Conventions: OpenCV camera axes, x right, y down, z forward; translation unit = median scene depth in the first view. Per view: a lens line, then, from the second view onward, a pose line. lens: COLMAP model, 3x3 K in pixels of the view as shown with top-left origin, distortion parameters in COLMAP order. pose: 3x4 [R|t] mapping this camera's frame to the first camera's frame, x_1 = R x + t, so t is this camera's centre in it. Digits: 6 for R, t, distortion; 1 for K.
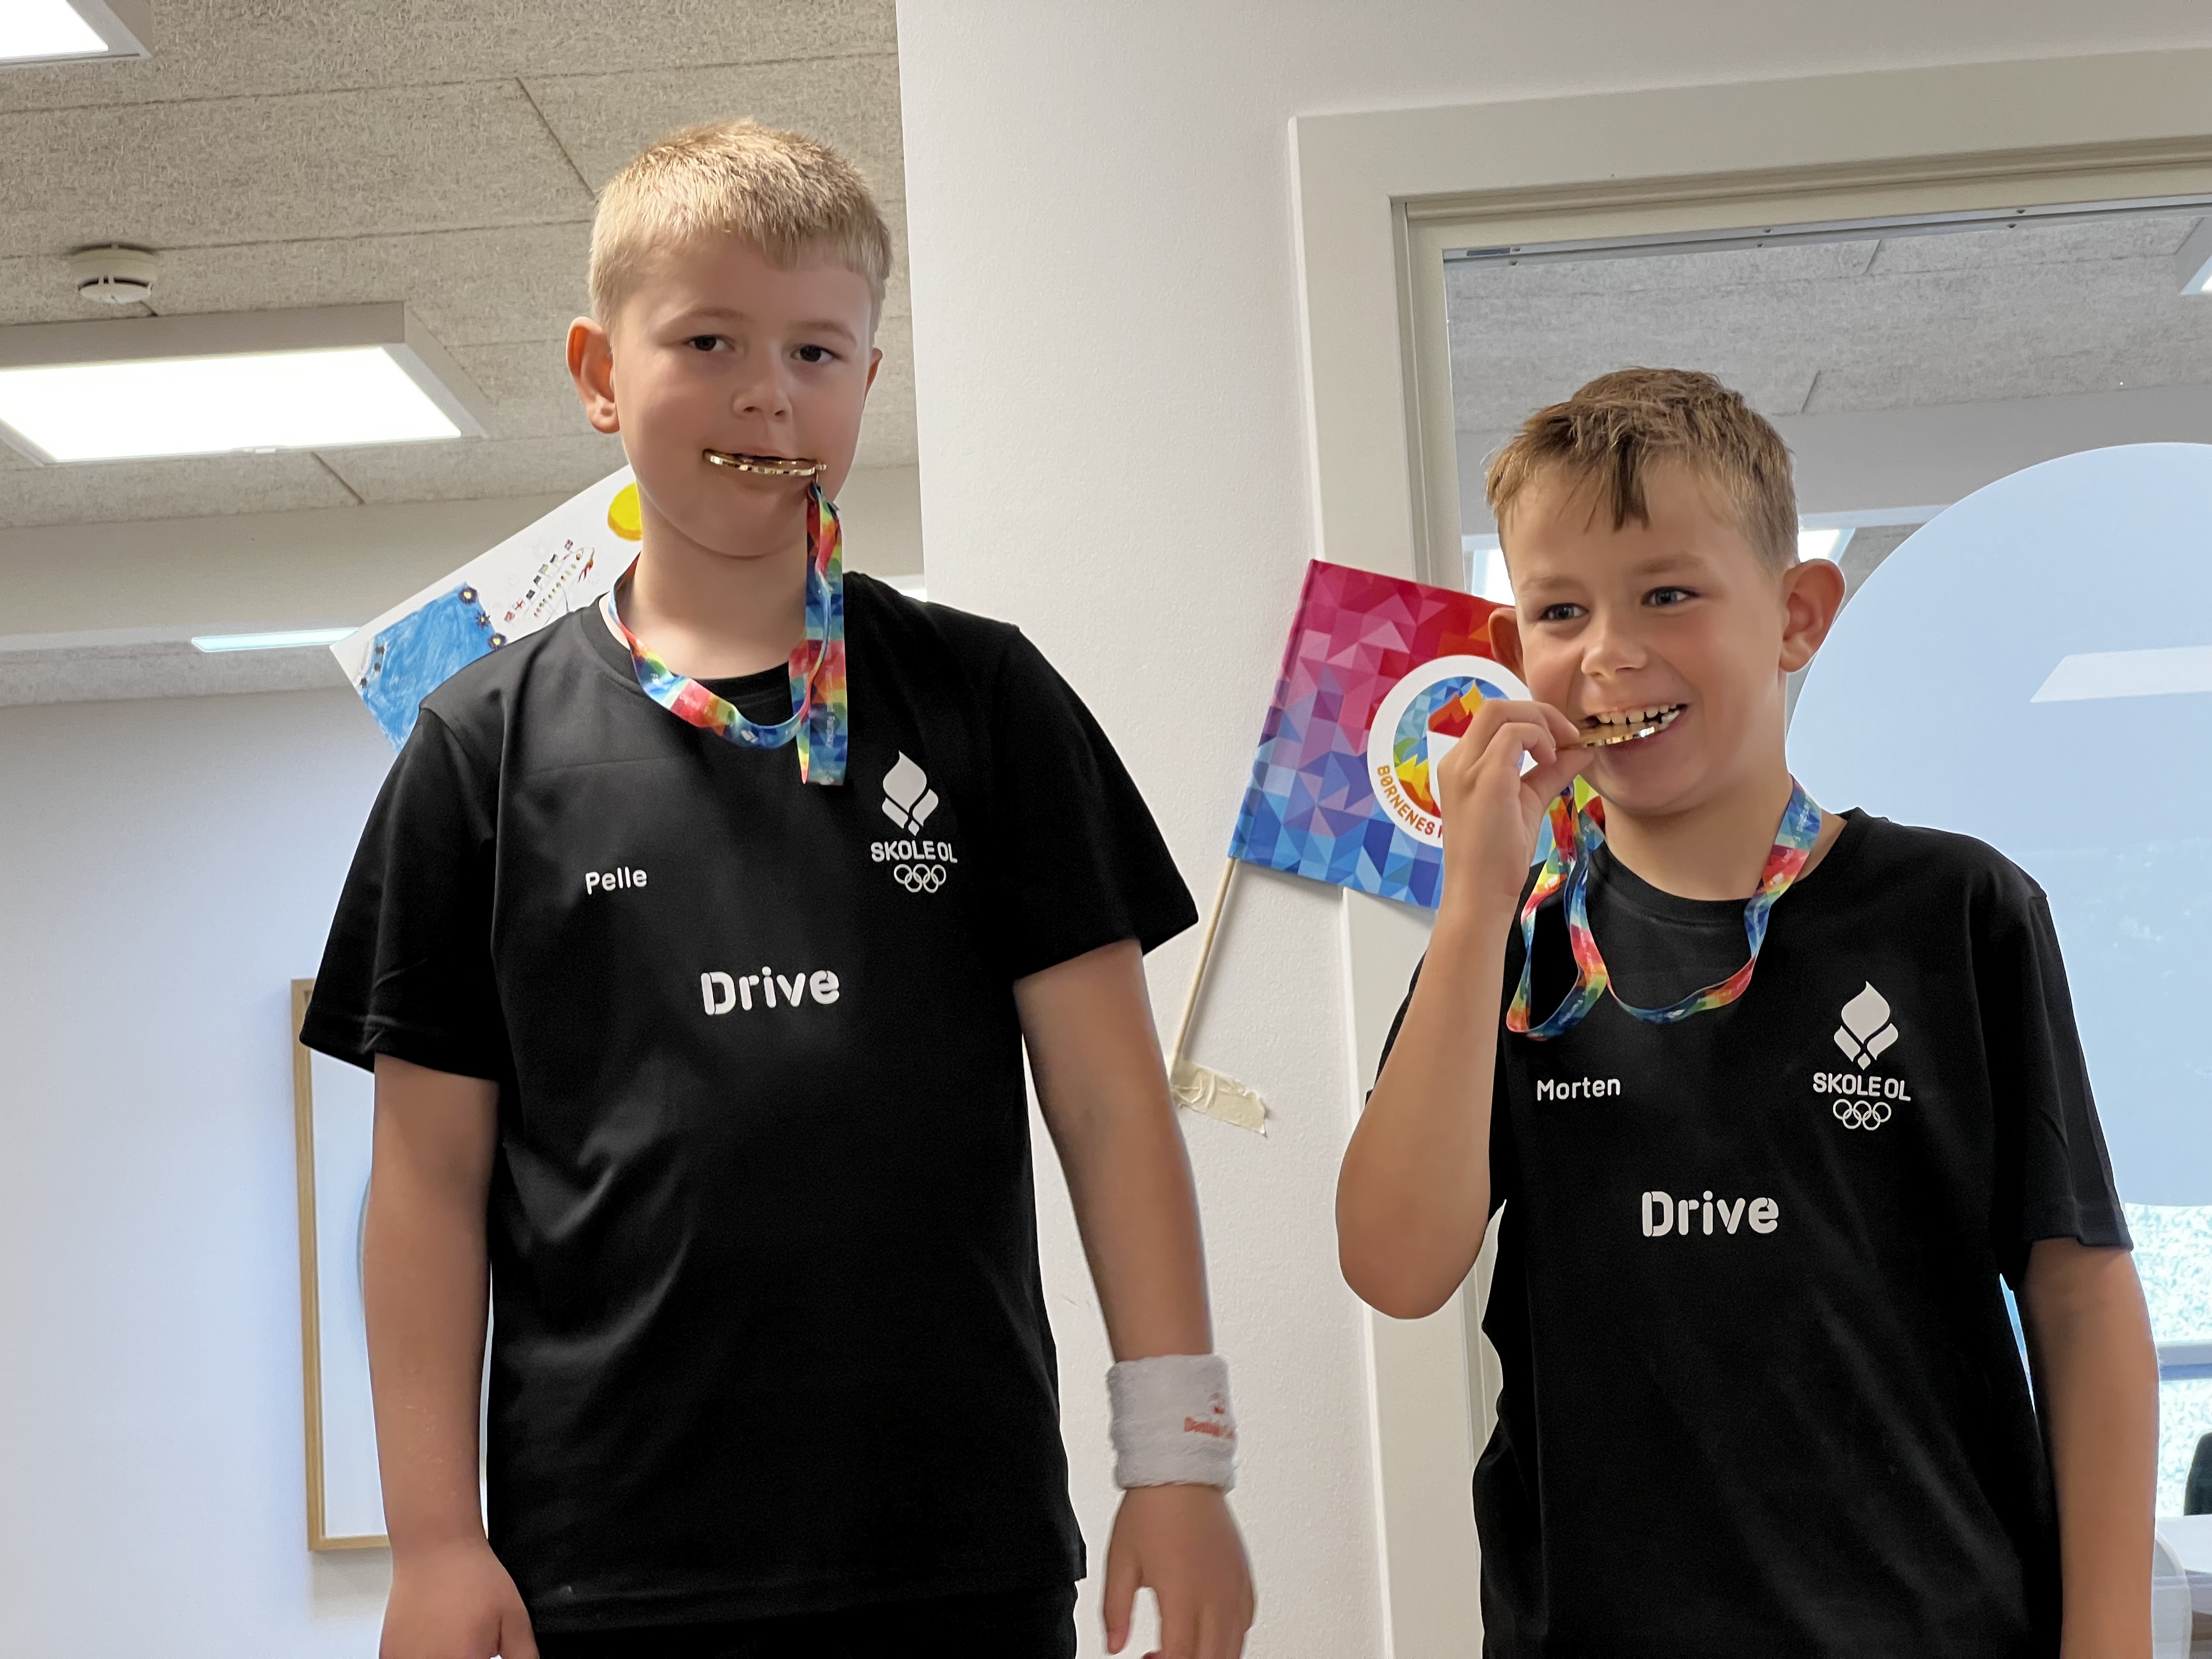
lens RADIAL K [[4878.1, 0, 975.3], [0, 4878.1, 680.4], [0, 0, 1]] dist [-0.037541, 5.646820]
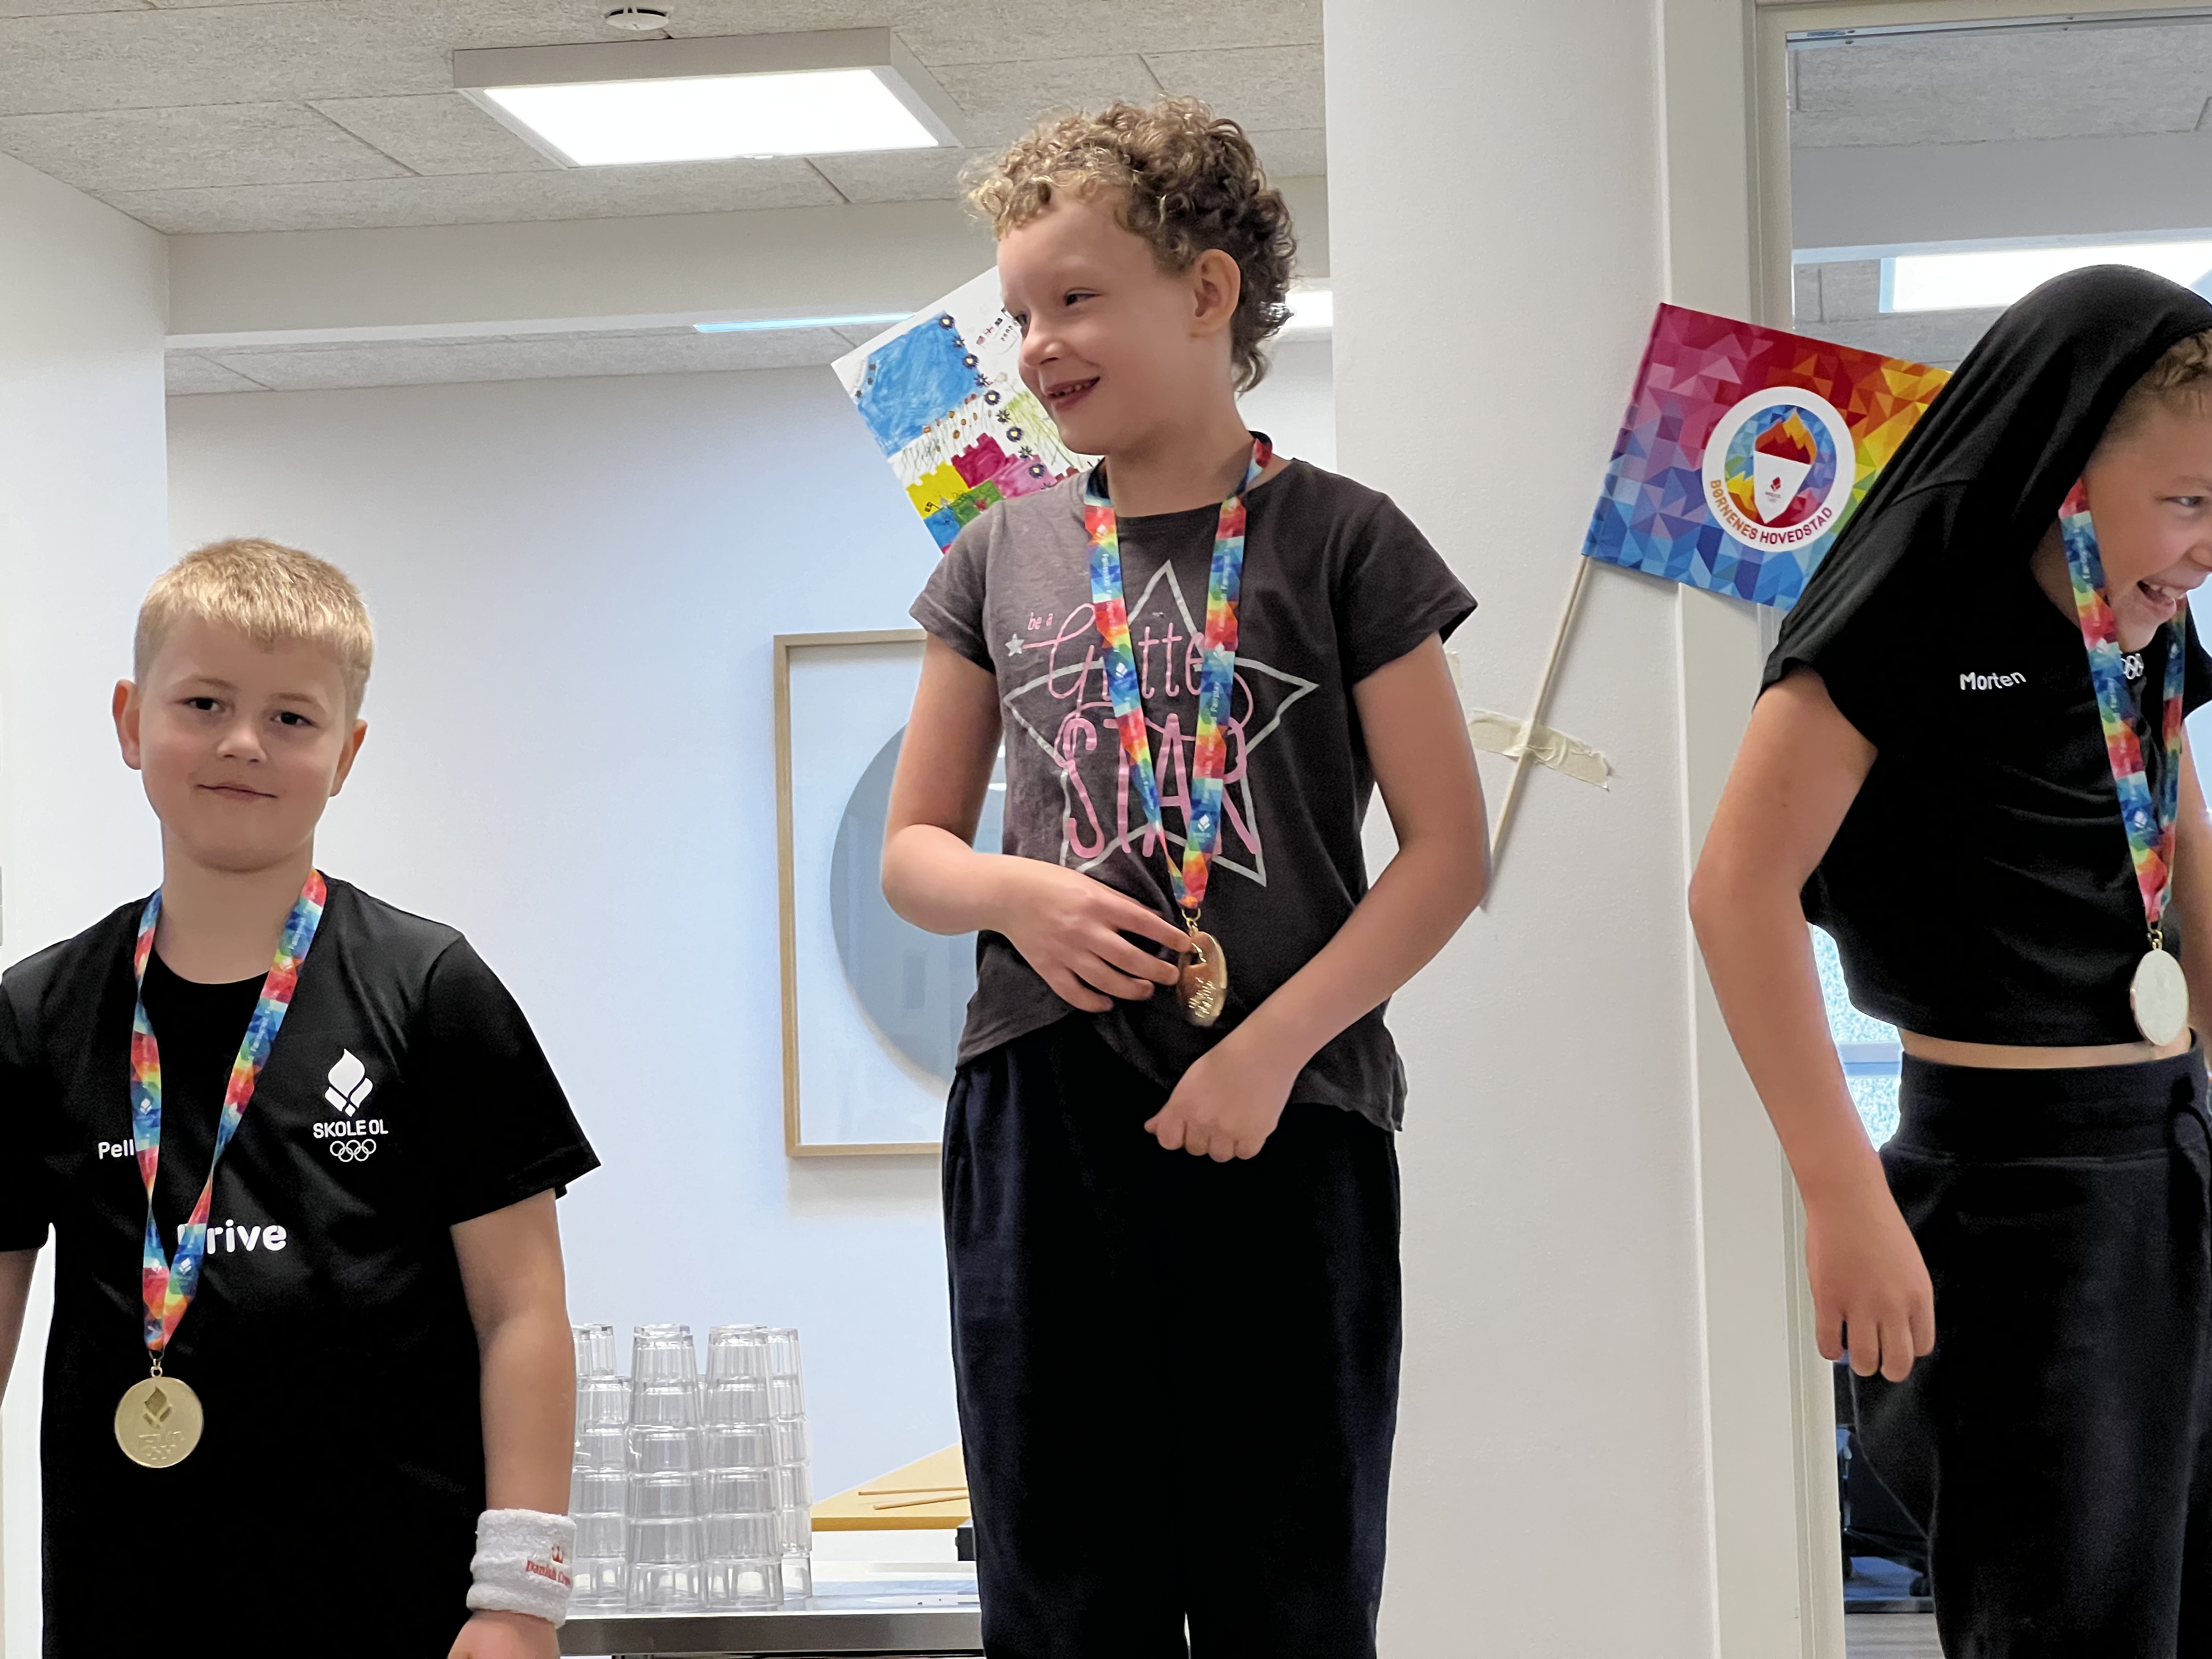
lens RADIAL K [[4878.1, 0, 975.3], [0, 4878.1, 680.4], [0, 0, 1]] dist [-0.037541, 5.646820]
pose [[0.995280, 0.023017, -0.094279, 0.017877], [-0.016475, 0.997439, 0.069594, -0.013394], [0.095639, -0.067712, 0.993110, -0.193173]]
